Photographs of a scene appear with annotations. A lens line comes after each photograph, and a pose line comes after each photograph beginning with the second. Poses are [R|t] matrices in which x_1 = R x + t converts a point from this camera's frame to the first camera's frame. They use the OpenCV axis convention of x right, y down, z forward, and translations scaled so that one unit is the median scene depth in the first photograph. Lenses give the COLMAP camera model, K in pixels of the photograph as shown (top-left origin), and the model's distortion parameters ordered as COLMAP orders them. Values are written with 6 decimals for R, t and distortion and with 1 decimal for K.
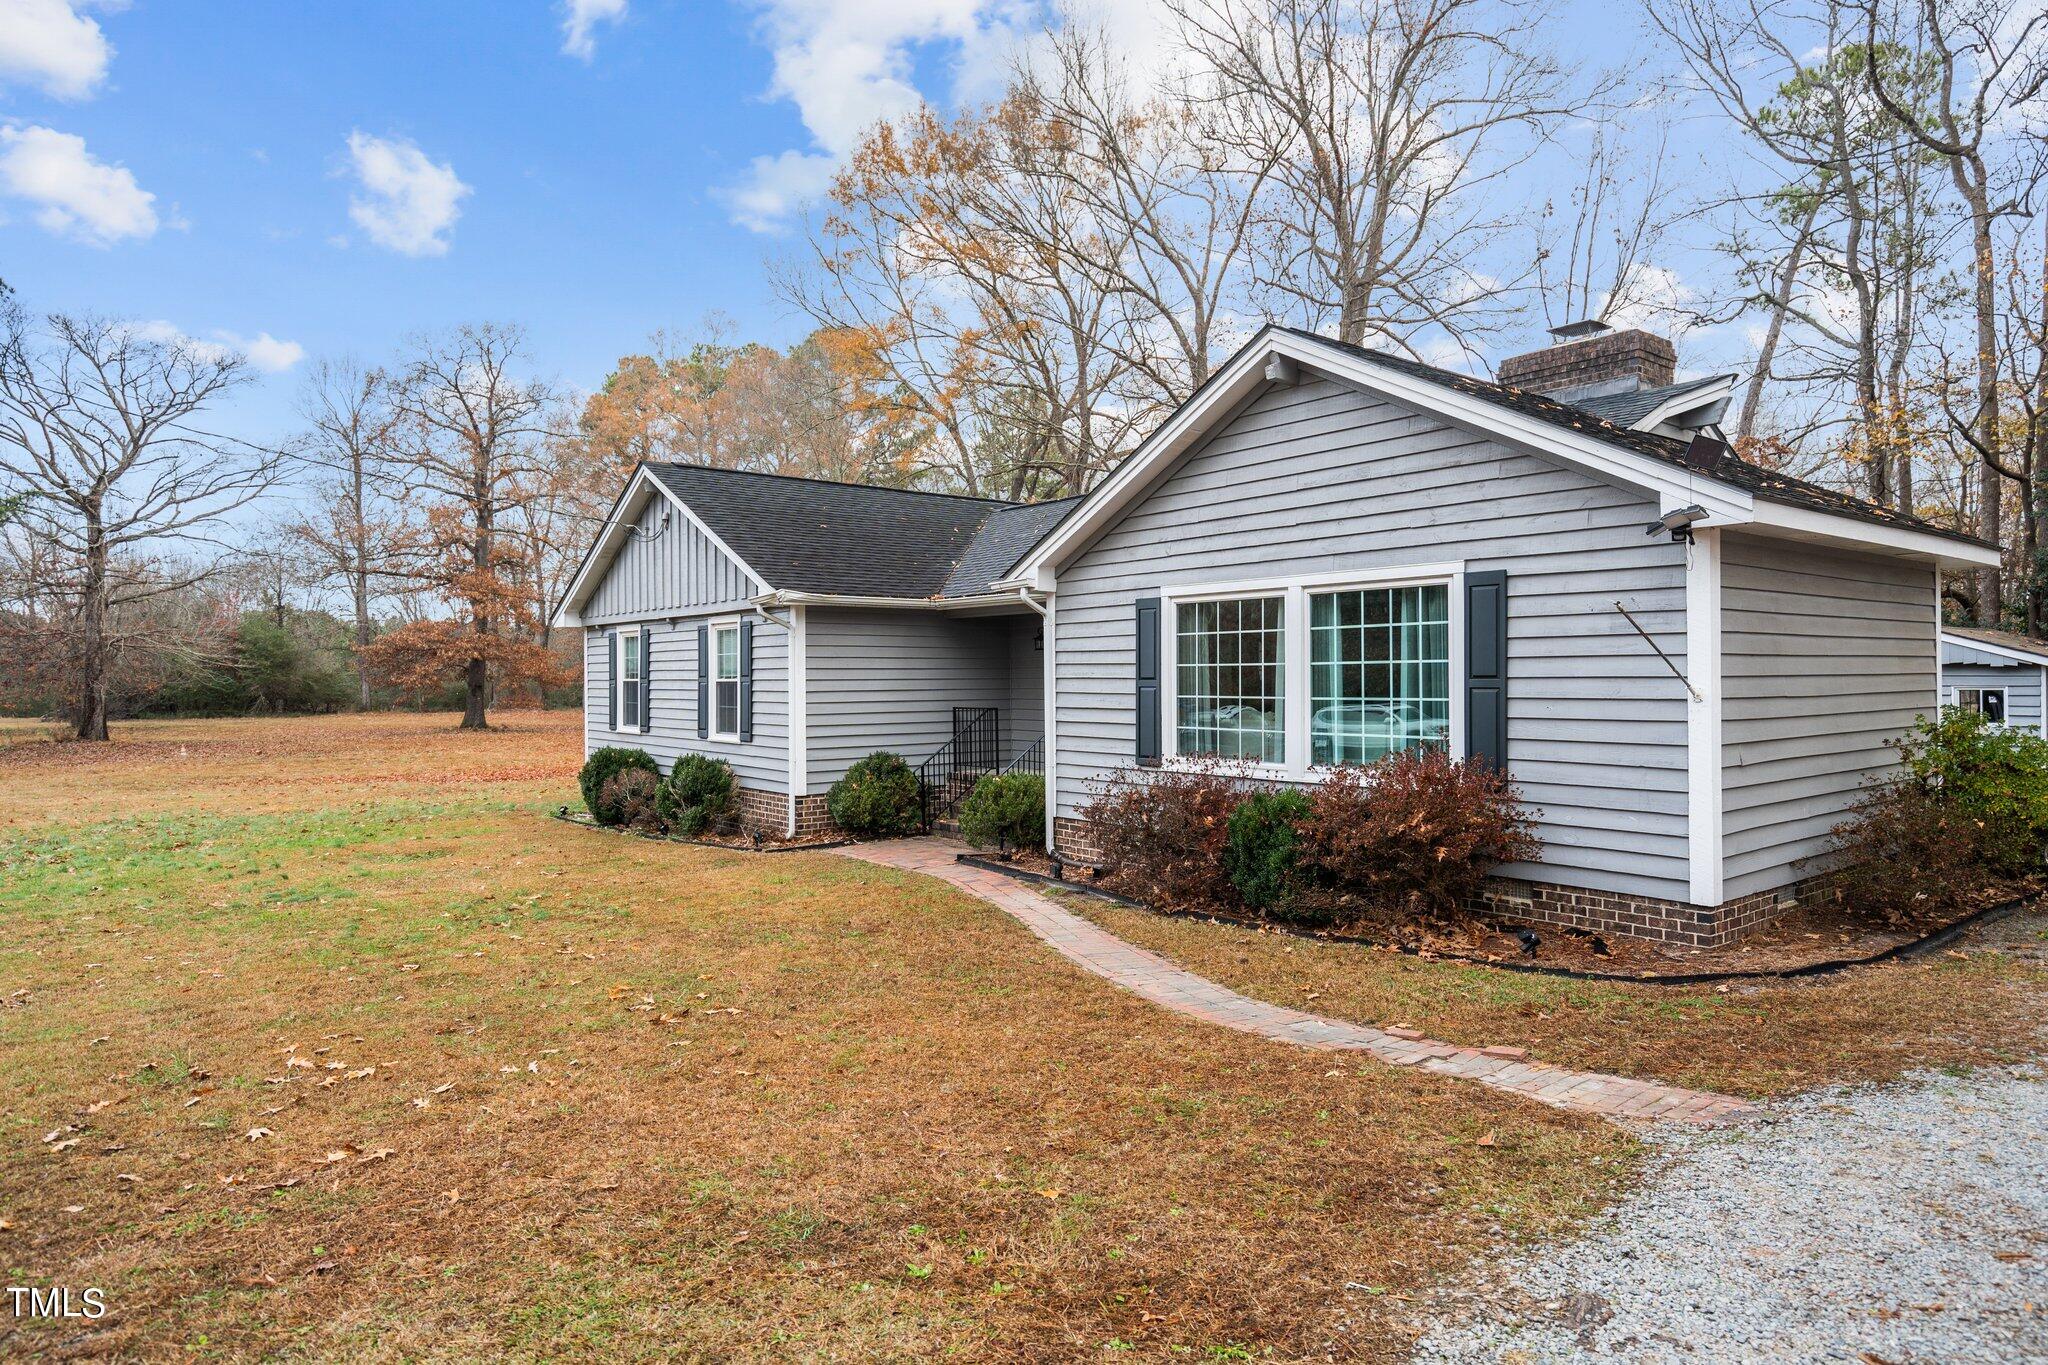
lens RADIAL K [[1220.6, 0, 1024.0], [0, 1220.6, 682.5], [0, 0, 1]] dist [0.004038, 0.000510]
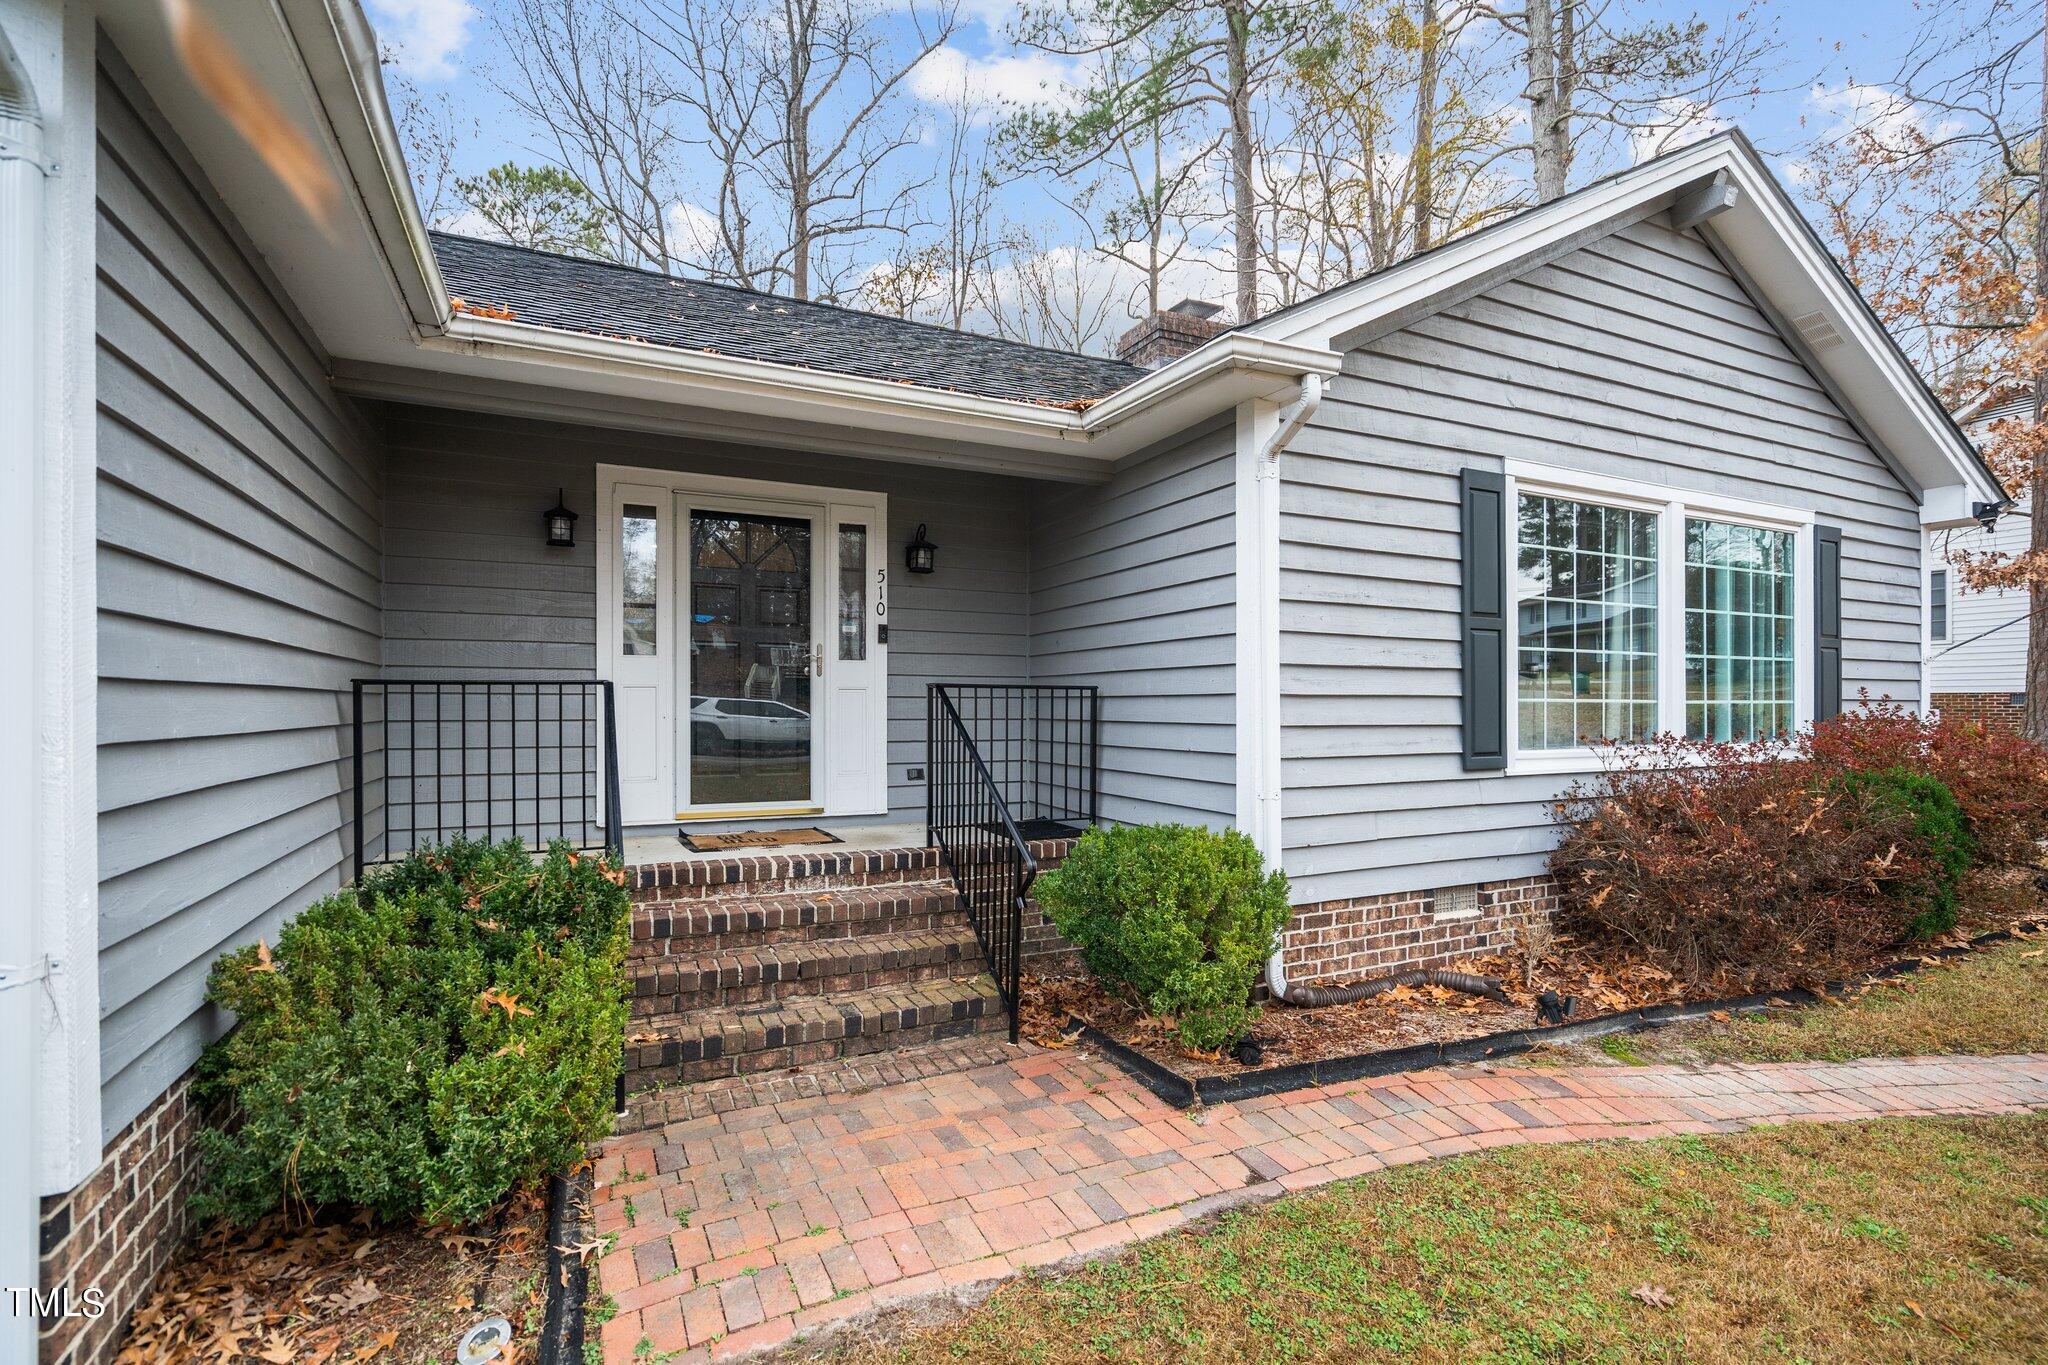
lens RADIAL K [[947.6, 0, 1034.8], [0, 947.6, 716.2], [0, 0, 1]] dist [-0.003697, -0.000317]
pose [[0.220914, 0.003497, 0.975287, -0.362052], [0.004048, 0.999982, -0.004503, 0.043820], [-0.975285, 0.004943, 0.220896, 1.087607]]
